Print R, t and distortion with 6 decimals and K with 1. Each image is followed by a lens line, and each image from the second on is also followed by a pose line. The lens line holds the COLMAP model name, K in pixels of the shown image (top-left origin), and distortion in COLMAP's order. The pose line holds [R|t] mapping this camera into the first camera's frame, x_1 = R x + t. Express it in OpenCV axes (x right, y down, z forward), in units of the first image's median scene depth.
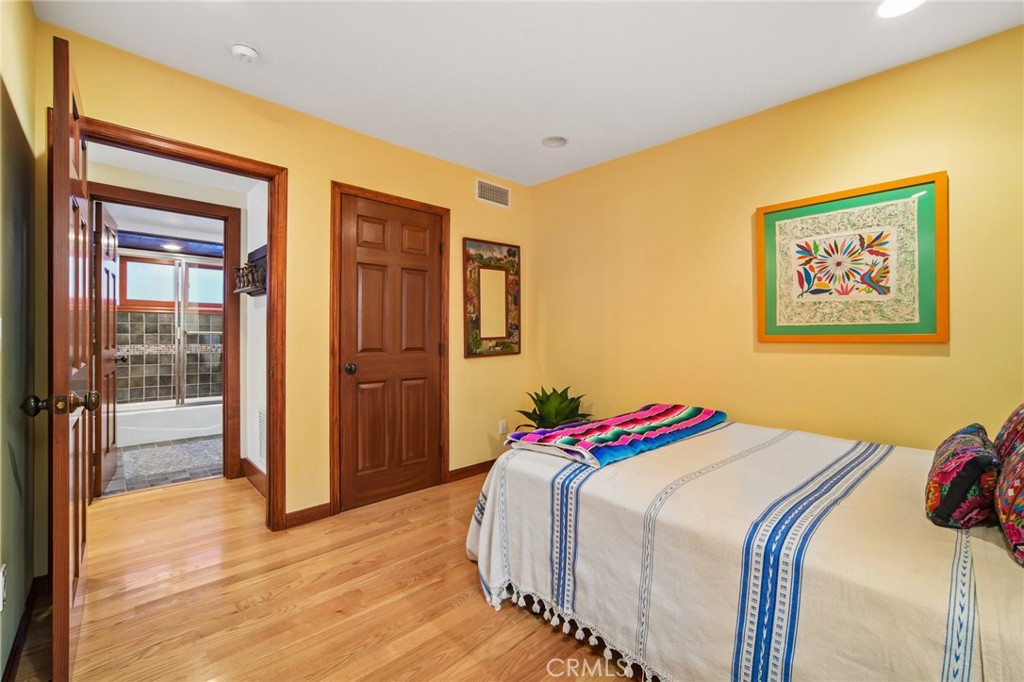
lens RADIAL K [[467.6, 0, 521.6], [0, 467.6, 332.8], [0, 0, 1]] dist [0.000207, 0.000178]
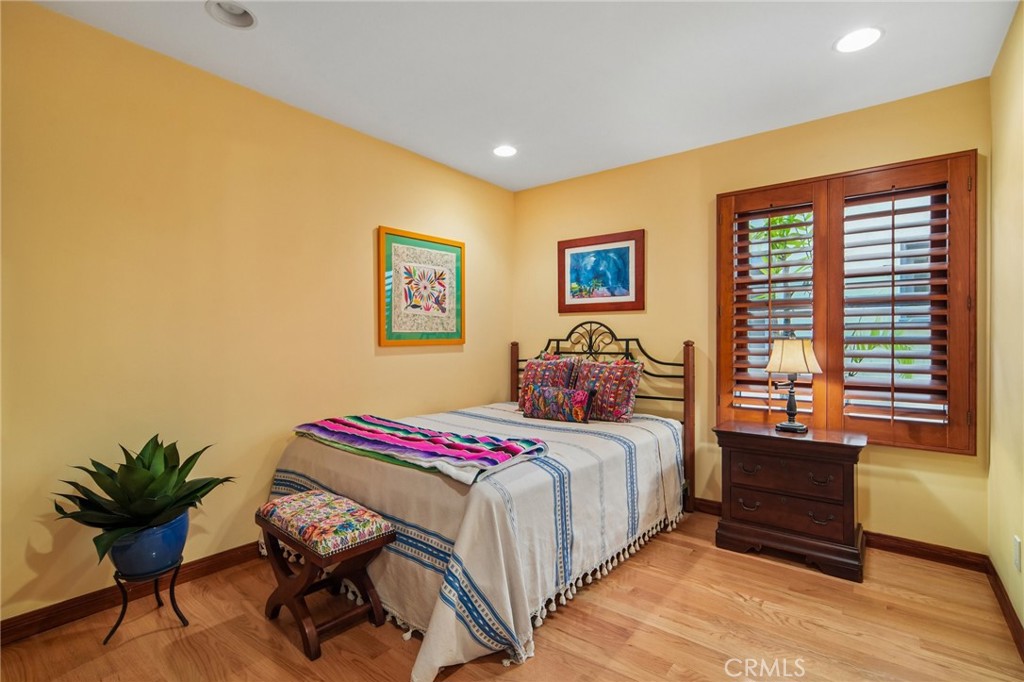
lens RADIAL K [[467.6, 0, 521.7], [0, 467.6, 348.5], [0, 0, 1]] dist [0.000207, 0.000178]
pose [[-0.124542, -0.018708, 0.992038, -0.728752], [-0.000459, 0.999823, 0.018797, 0.004759], [-0.992214, 0.001886, -0.124529, 0.902080]]
